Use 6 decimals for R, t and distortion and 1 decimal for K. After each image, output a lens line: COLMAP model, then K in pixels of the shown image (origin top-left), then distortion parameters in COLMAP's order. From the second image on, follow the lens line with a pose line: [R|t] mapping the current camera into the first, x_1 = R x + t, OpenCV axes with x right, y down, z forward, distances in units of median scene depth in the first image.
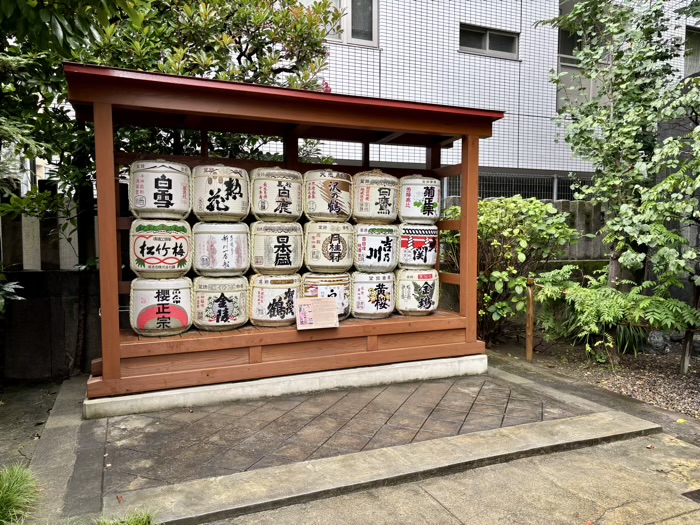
lens RADIAL K [[519.6, 0, 350.0], [0, 519.6, 262.5], [0, 0, 1]] dist [0.076248, -0.093483]
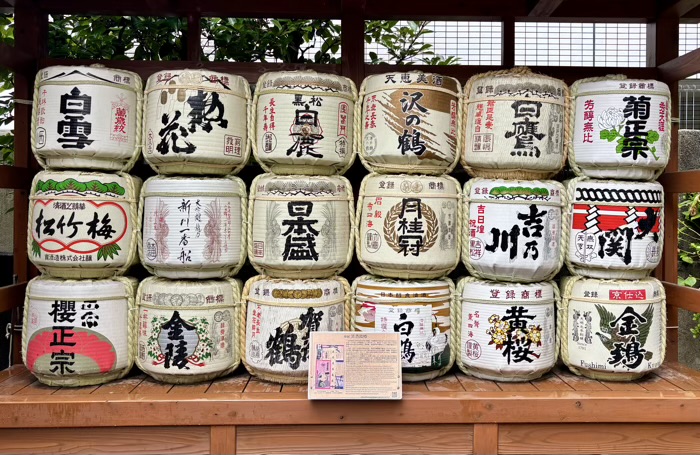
lens RADIAL K [[679.5, 0, 349.9], [0, 679.5, 200.5], [0, 0, 1]] dist [0.034365, -0.024248]
pose [[0.931861, 0.002017, -0.362810, 0.151181], [-0.025943, 0.997795, -0.061087, -0.013323], [0.361887, 0.066337, 0.929859, 0.404547]]
